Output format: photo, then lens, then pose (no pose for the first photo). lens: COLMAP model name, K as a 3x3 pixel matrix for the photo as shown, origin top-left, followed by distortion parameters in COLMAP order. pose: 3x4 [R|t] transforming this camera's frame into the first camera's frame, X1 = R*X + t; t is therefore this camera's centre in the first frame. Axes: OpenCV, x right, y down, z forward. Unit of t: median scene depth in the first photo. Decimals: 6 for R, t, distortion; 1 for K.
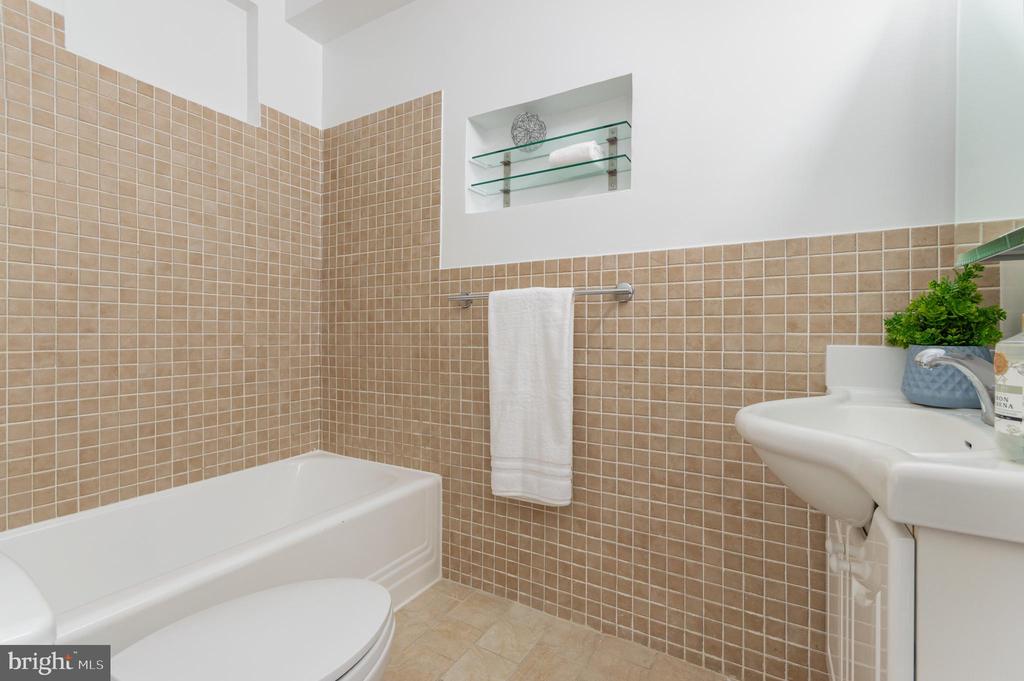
lens RADIAL K [[457.5, 0, 514.4], [0, 457.5, 333.4], [0, 0, 1]] dist [0.004342, 0.000055]
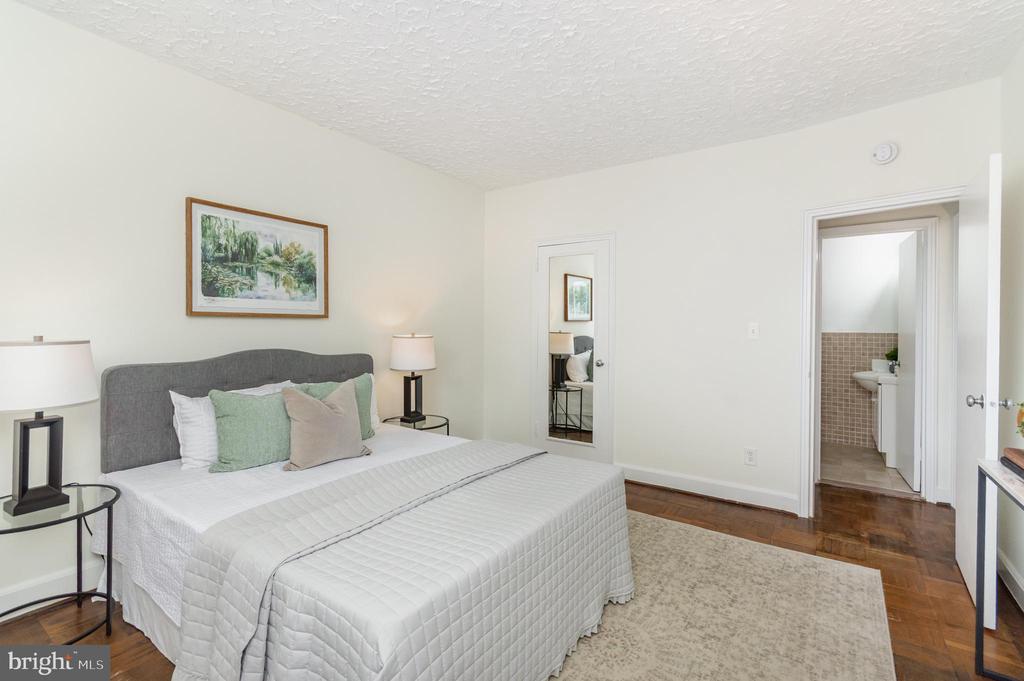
lens RADIAL K [[457.5, 0, 516.7], [0, 457.5, 330.1], [0, 0, 1]] dist [0.004342, 0.000055]
pose [[0.997664, -0.002298, -0.068275, -2.119476], [0.003046, 0.999936, 0.010857, -0.276038], [0.068245, -0.011040, 0.997607, -3.170623]]
